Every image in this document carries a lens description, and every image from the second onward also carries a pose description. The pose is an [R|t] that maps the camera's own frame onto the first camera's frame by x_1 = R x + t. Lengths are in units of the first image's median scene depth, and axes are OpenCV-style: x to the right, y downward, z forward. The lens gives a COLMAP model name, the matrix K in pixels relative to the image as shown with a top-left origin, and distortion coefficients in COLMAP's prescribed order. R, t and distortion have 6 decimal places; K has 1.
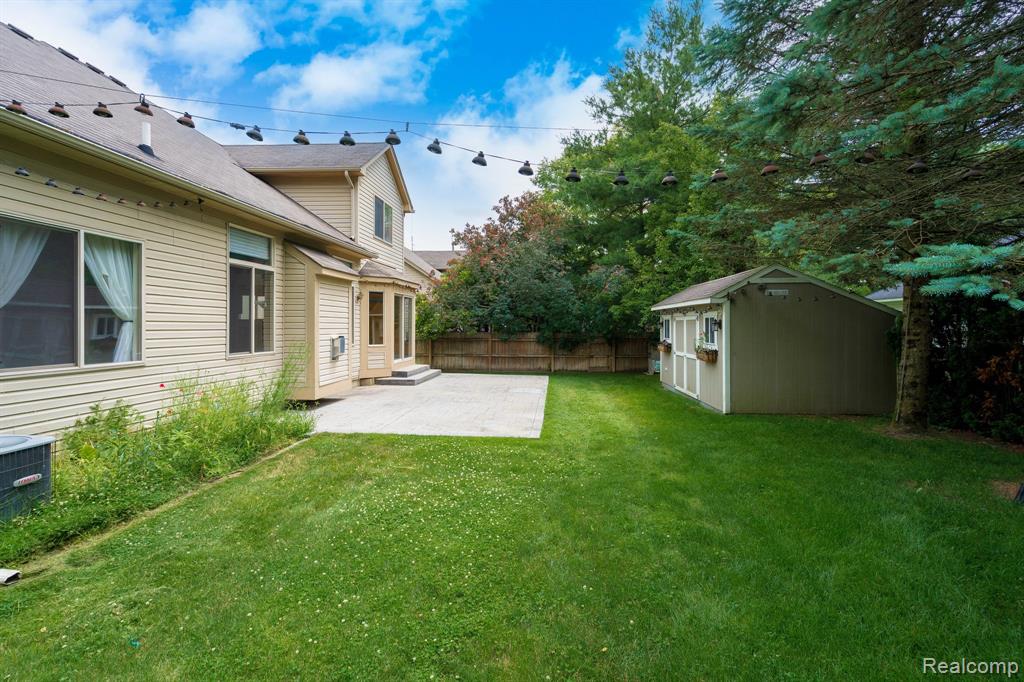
lens RADIAL K [[457.1, 0, 510.3], [0, 457.1, 337.0], [0, 0, 1]] dist [0.003565, 0.000423]
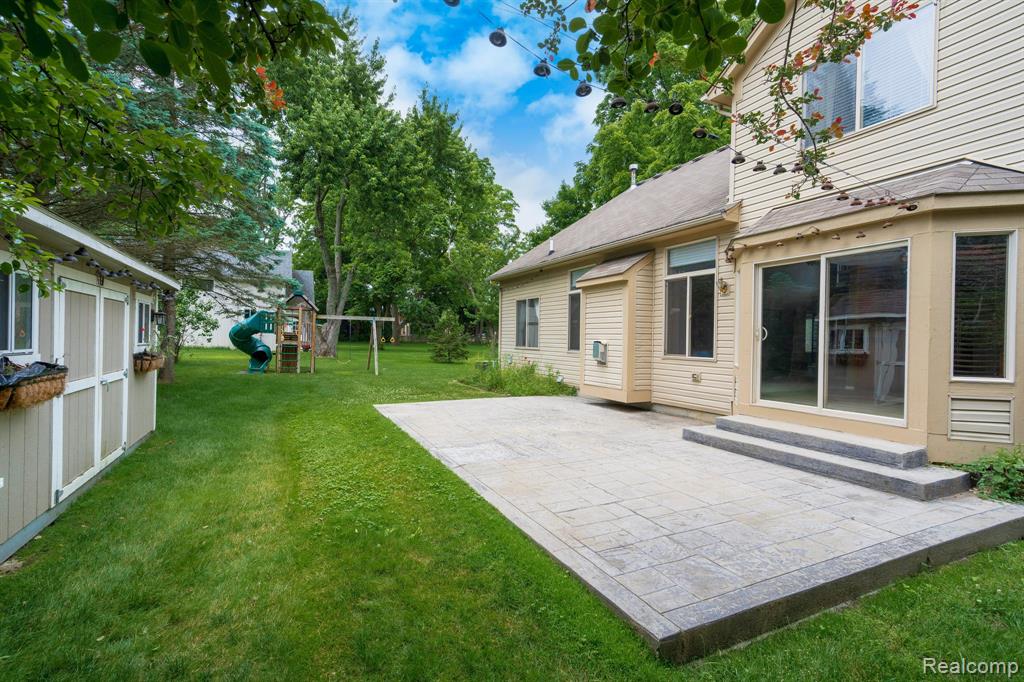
lens RADIAL K [[457.1, 0, 510.3], [0, 457.1, 337.0], [0, 0, 1]] dist [0.003565, 0.000423]
pose [[-0.849497, -0.016882, -0.527324, 0.334155], [-0.031588, 0.999322, 0.018894, -0.024080], [0.526647, 0.032707, -0.849454, 1.763741]]
